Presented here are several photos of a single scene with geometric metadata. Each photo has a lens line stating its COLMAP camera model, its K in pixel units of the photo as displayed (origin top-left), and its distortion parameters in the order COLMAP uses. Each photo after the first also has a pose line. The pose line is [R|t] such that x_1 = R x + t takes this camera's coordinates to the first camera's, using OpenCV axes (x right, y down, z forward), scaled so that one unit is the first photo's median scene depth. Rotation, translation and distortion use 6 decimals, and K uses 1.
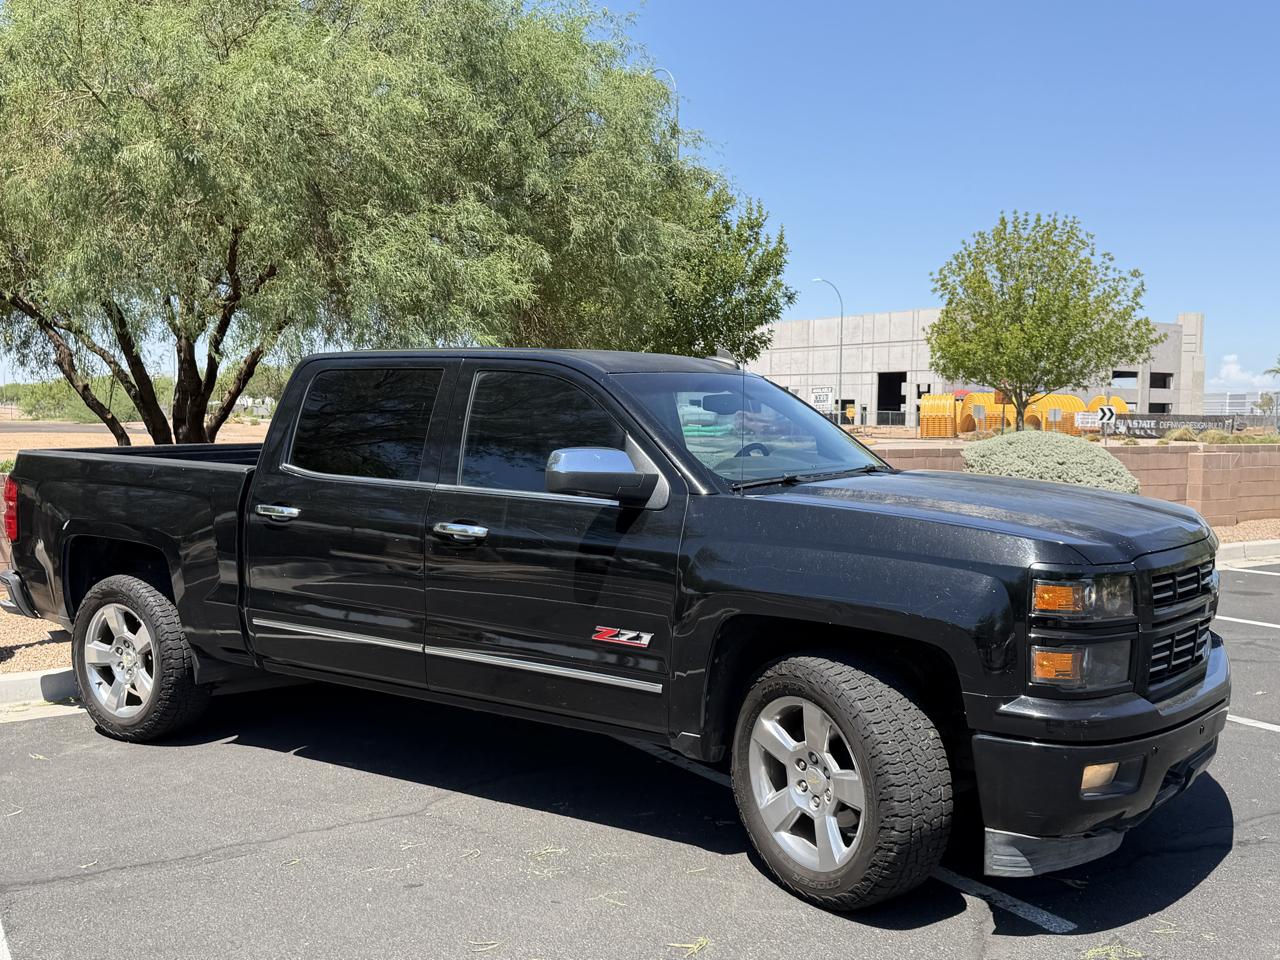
lens RADIAL K [[1191.3, 0, 639.2], [0, 1191.3, 430.4], [0, 0, 1]] dist [0.075608, 0.001457]
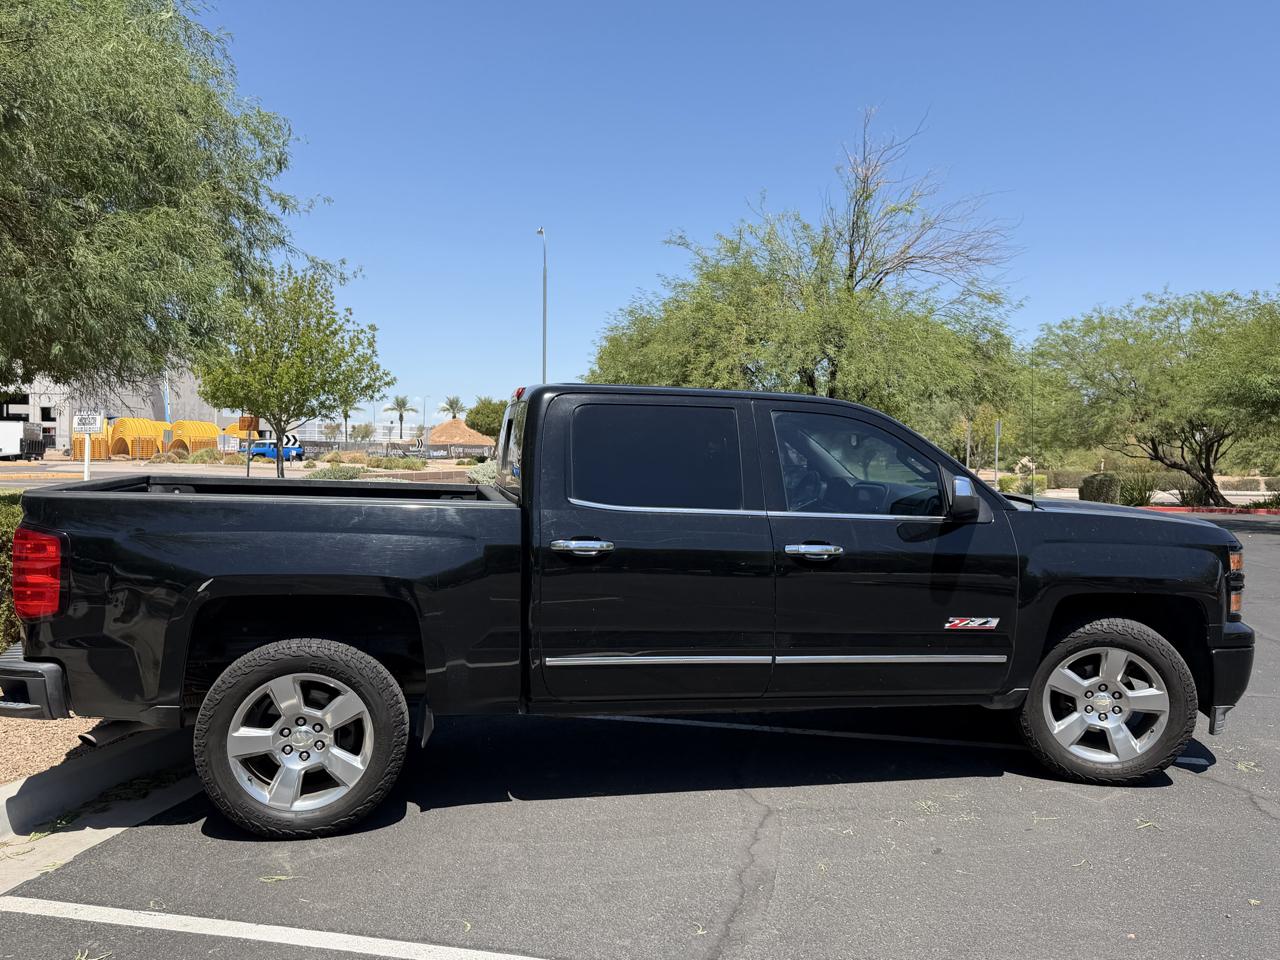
lens RADIAL K [[1022.7, 0, 638.0], [0, 1022.7, 452.5], [0, 0, 1]] dist [0.081993, -0.006970]
pose [[0.706933, 0.002482, 0.707276, -0.891914], [-0.002153, 0.999997, -0.001357, -0.007204], [-0.707277, -0.000563, 0.706936, 0.396281]]
